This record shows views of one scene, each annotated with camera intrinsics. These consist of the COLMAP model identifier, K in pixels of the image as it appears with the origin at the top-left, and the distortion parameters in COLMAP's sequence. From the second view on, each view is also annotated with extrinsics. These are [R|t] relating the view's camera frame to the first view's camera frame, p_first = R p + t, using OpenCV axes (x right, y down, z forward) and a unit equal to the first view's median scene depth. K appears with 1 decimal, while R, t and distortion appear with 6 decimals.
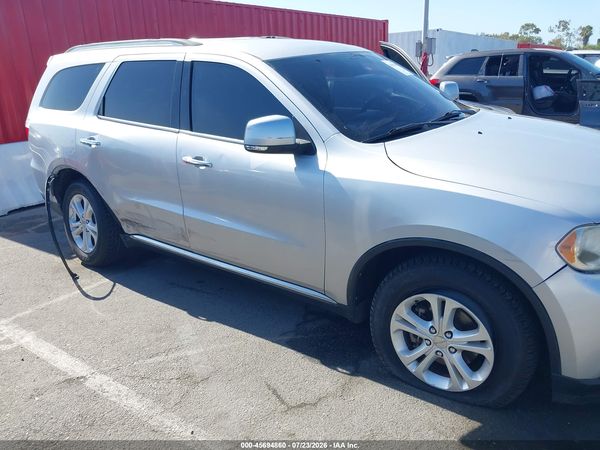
lens RADIAL K [[479.8, 0, 296.4], [0, 479.8, 234.4], [0, 0, 1]] dist [-0.005949, -0.008794]
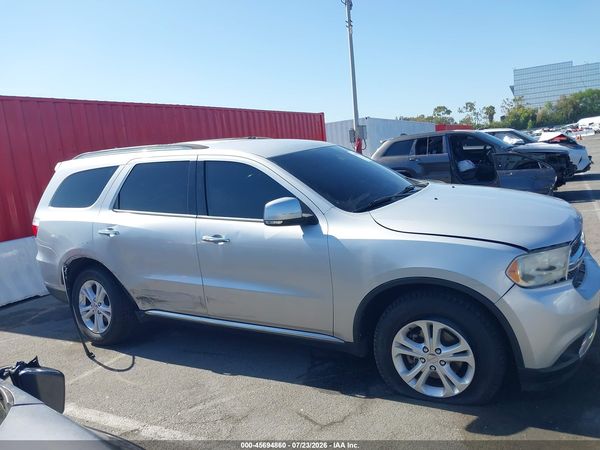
lens RADIAL K [[479.8, 0, 296.4], [0, 479.8, 234.4], [0, 0, 1]] dist [-0.005949, -0.008794]
pose [[0.989634, -0.078285, 0.120398, -0.150763], [0.097638, 0.981562, -0.164327, 0.057834], [-0.105313, 0.174379, 0.979031, -0.222766]]
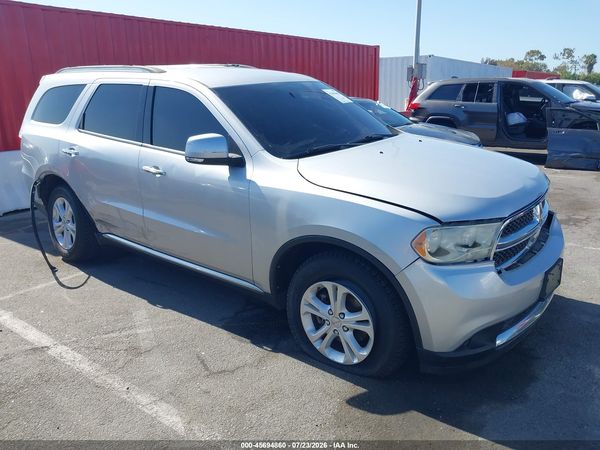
lens RADIAL K [[479.8, 0, 296.4], [0, 479.8, 234.4], [0, 0, 1]] dist [-0.005949, -0.008794]
pose [[0.999498, 0.031017, -0.006528, 0.156522], [-0.031228, 0.998891, -0.035234, 0.037115], [0.005428, 0.035420, 0.999358, -0.176417]]
